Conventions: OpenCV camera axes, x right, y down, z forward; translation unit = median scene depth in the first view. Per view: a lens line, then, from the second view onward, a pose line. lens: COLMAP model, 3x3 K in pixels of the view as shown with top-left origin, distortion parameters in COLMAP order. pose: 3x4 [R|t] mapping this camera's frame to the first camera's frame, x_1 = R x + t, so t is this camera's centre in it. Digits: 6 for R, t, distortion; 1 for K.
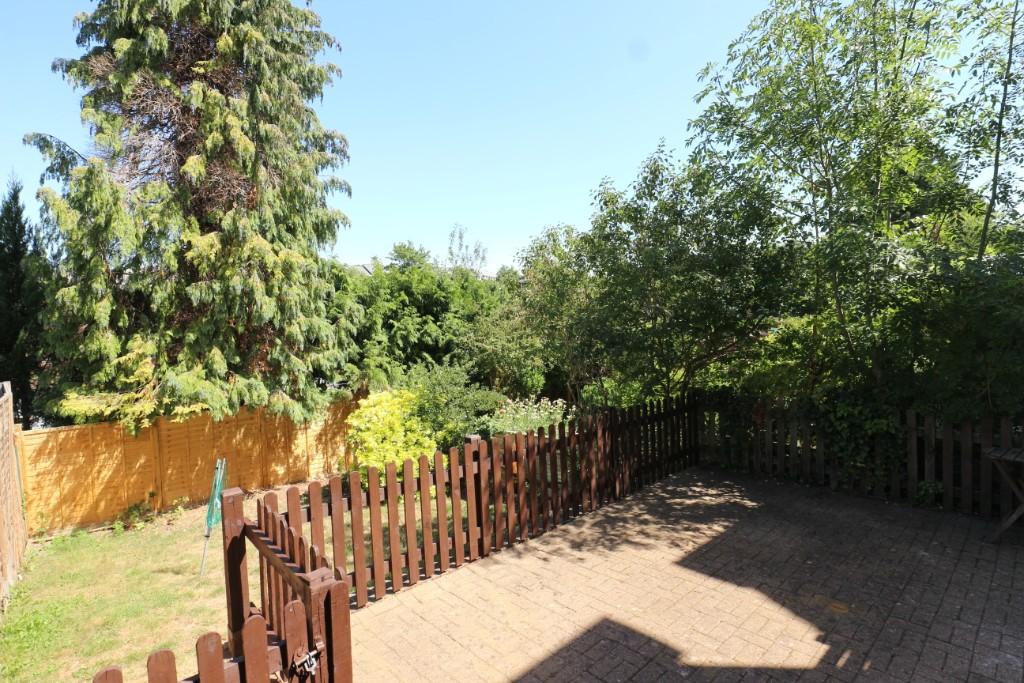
lens RADIAL K [[527.7, 0, 512.0], [0, 527.7, 341.5], [0, 0, 1]] dist [-0.022092, 0.000823]
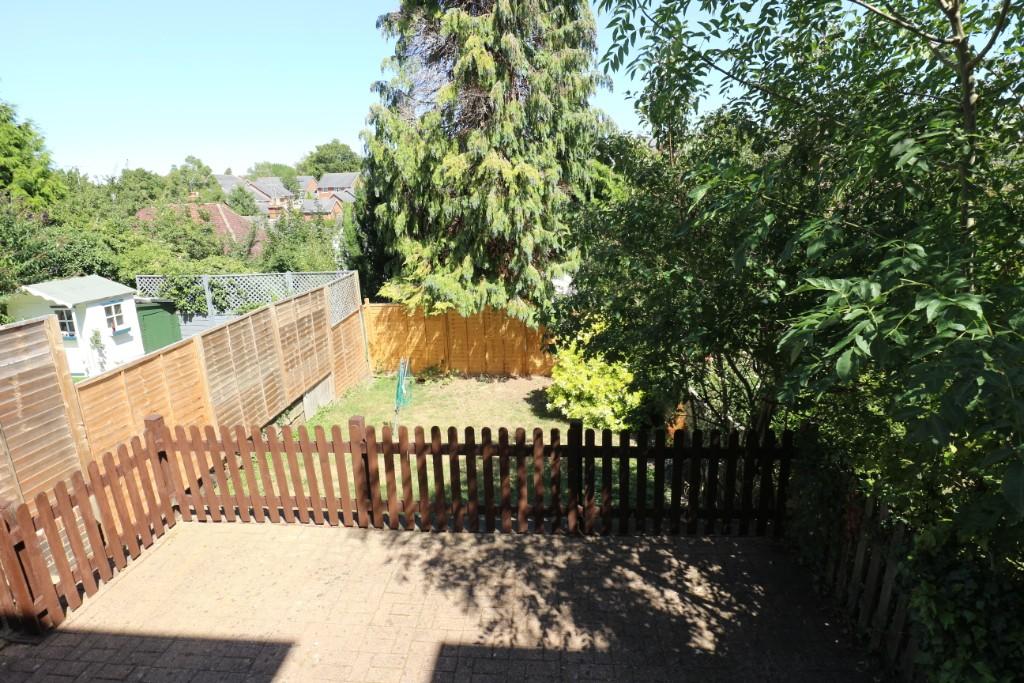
lens RADIAL K [[543.7, 0, 557.5], [0, 543.7, 316.1], [0, 0, 1]] dist [-0.000971, 0.000320]
pose [[0.674003, 0.178404, -0.716863, 0.505589], [-0.019764, 0.974408, 0.223916, -0.141859], [0.738465, -0.136752, 0.660280, 0.347611]]
